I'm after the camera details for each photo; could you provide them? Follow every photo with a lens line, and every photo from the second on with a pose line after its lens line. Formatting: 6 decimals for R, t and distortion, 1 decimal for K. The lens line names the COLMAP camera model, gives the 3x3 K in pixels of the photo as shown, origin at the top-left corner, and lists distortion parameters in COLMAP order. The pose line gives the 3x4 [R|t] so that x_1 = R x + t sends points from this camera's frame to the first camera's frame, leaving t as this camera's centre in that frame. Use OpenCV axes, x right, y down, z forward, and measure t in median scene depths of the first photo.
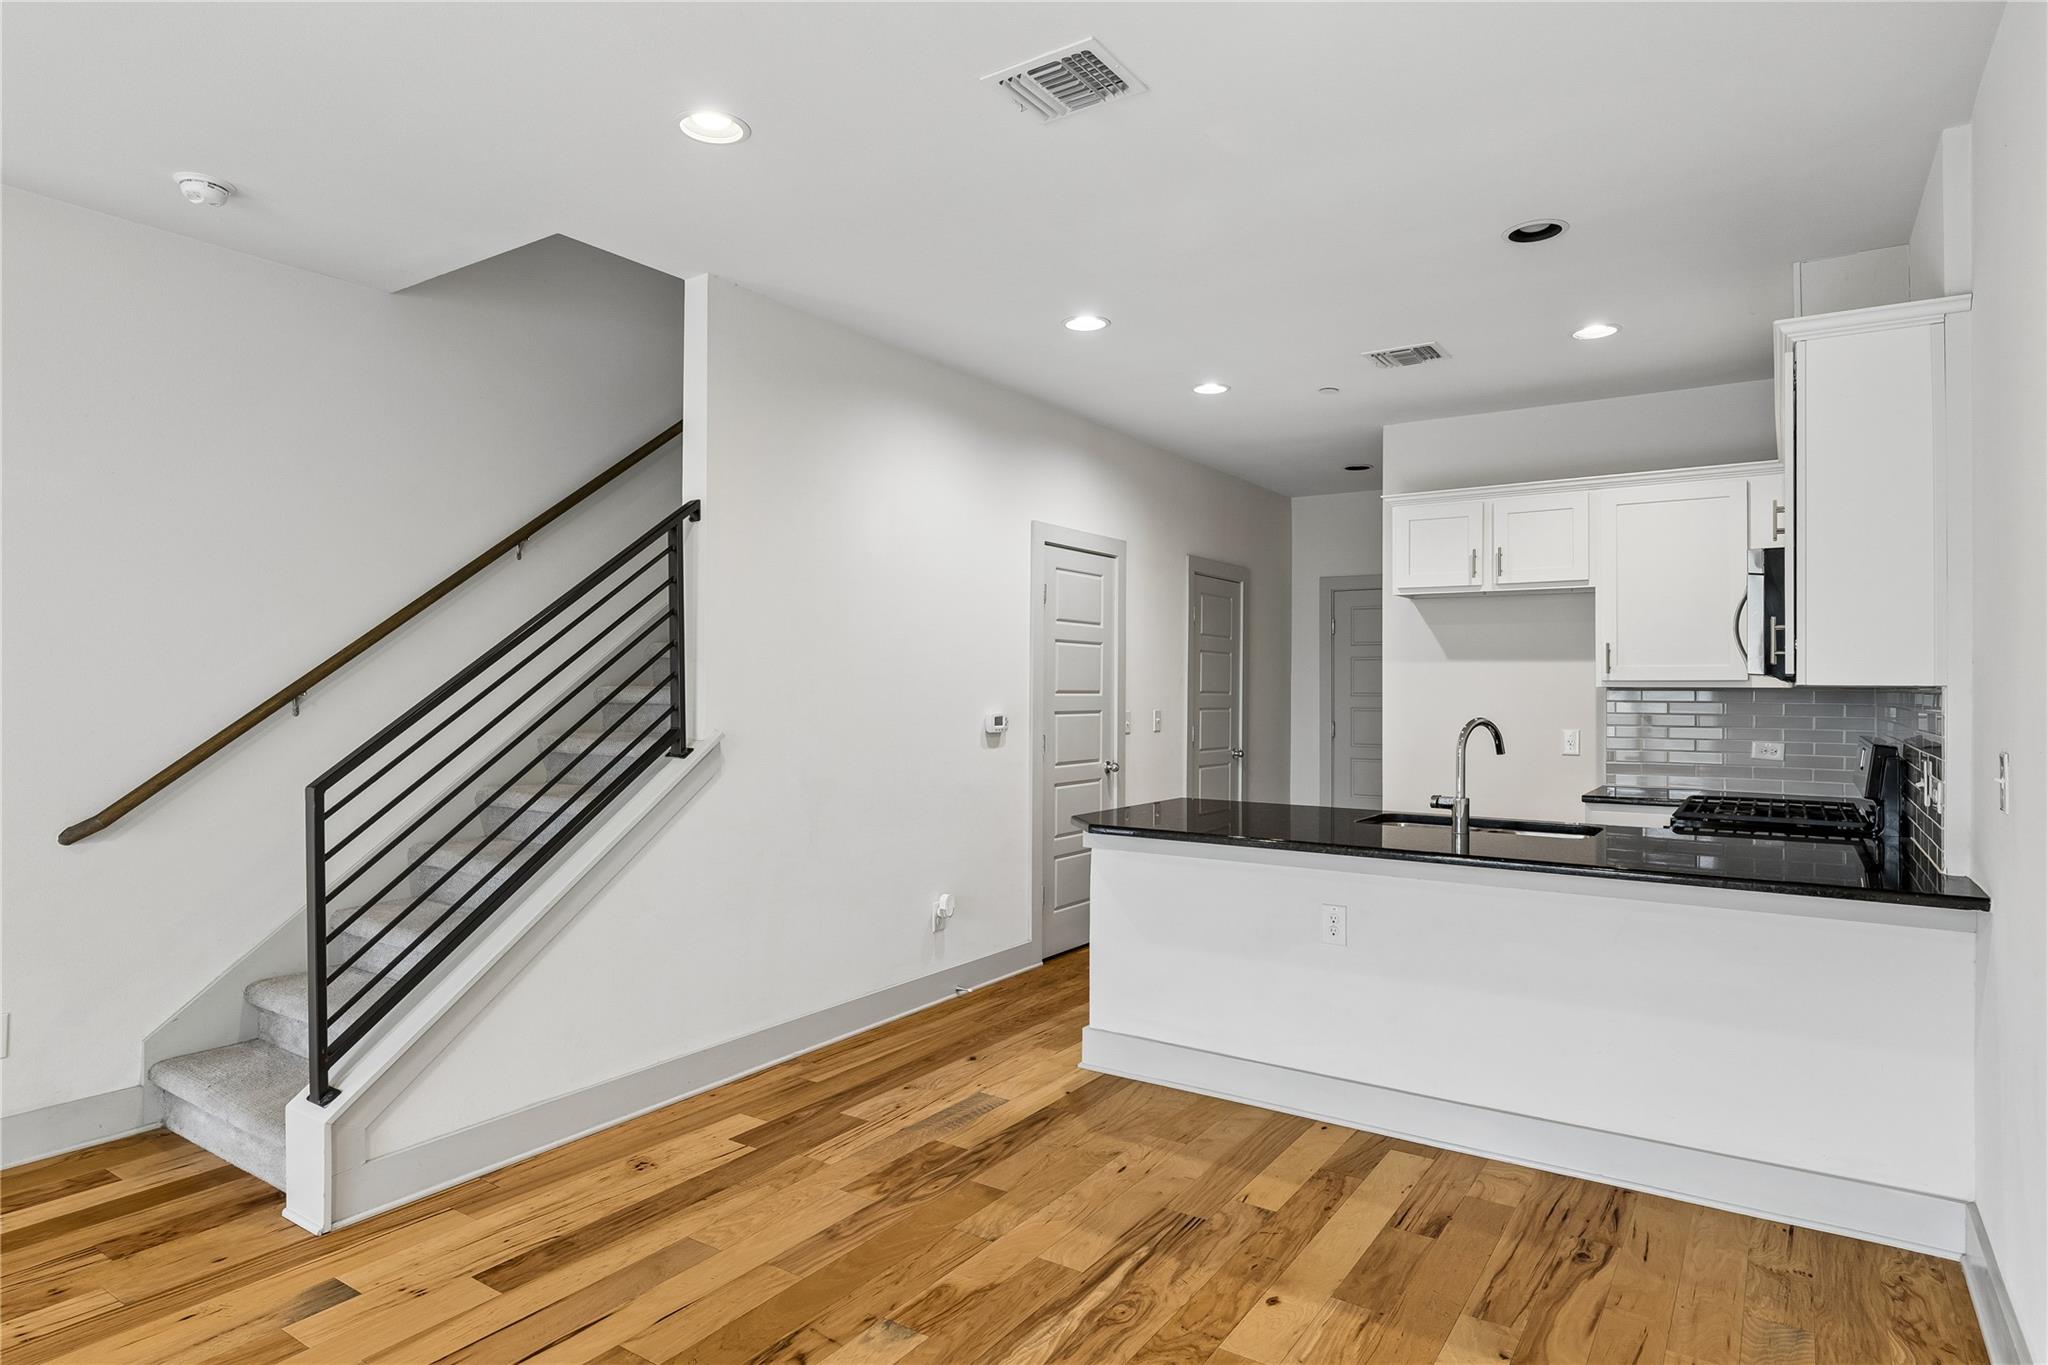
lens RADIAL K [[1135.9, 0, 1028.4], [0, 1135.9, 680.5], [0, 0, 1]] dist [0.005358, -0.003616]
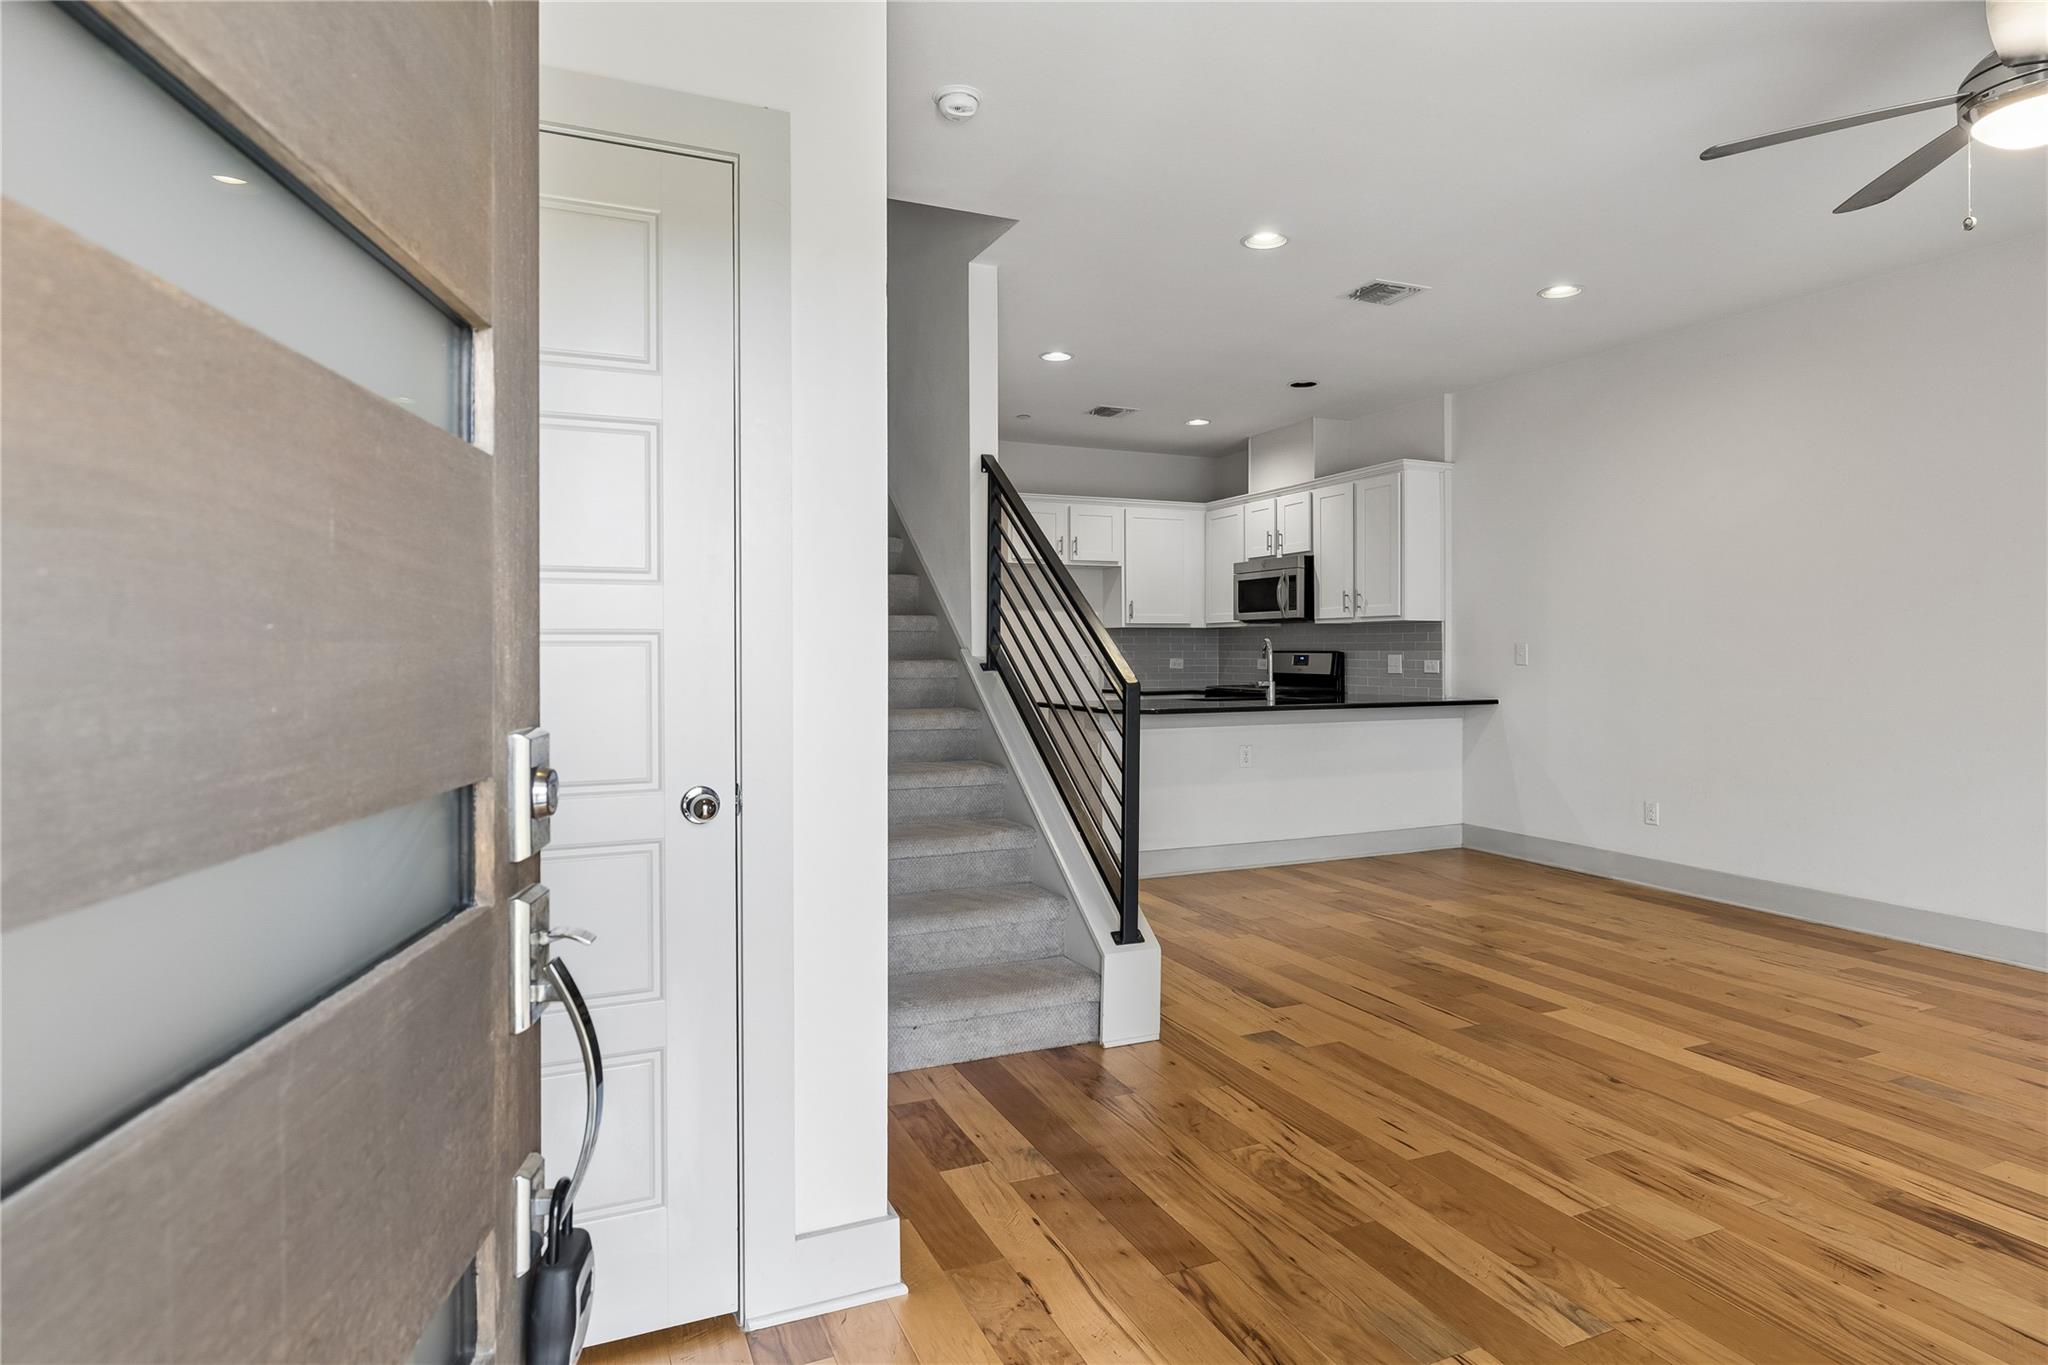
lens RADIAL K [[1135.9, 0, 1026.4], [0, 1135.9, 655.1], [0, 0, 1]] dist [0.005358, -0.003616]
pose [[0.529280, -0.009793, 0.848391, -1.531839], [0.001664, 0.999943, 0.010505, 0.045702], [-0.848446, -0.004148, 0.529266, 0.406226]]
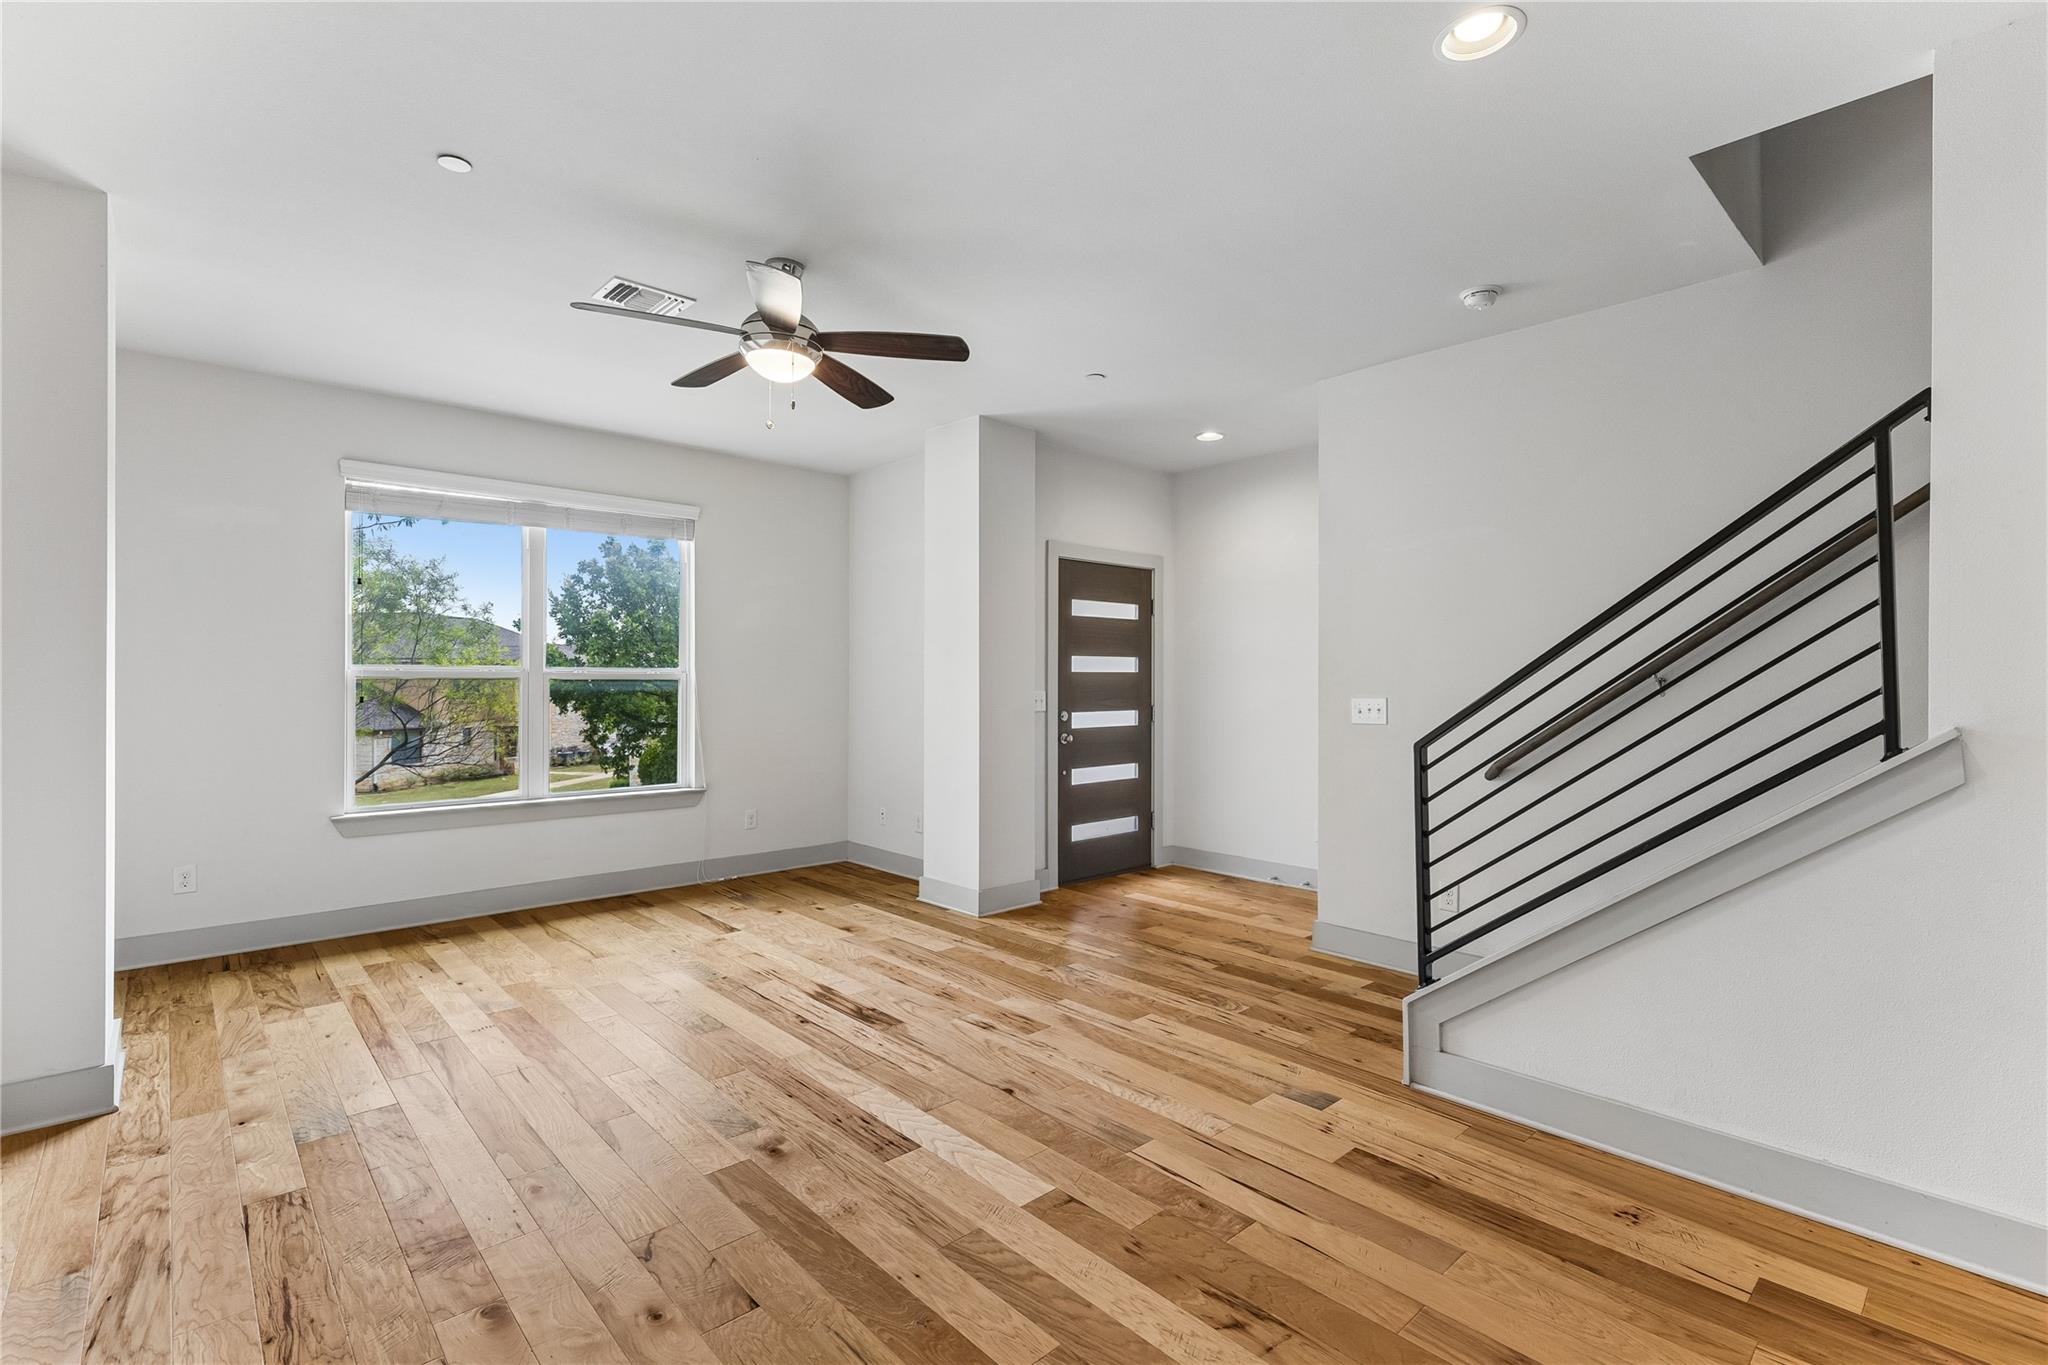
lens RADIAL K [[928.8, 0, 1023.5], [0, 928.8, 682.4], [0, 0, 1]] dist [0.006381, -0.001723]
pose [[-0.231543, -0.002817, -0.972821, 0.456239], [-0.001008, 0.999996, -0.002656, 0.024330], [0.972824, 0.000365, -0.231545, 0.719066]]
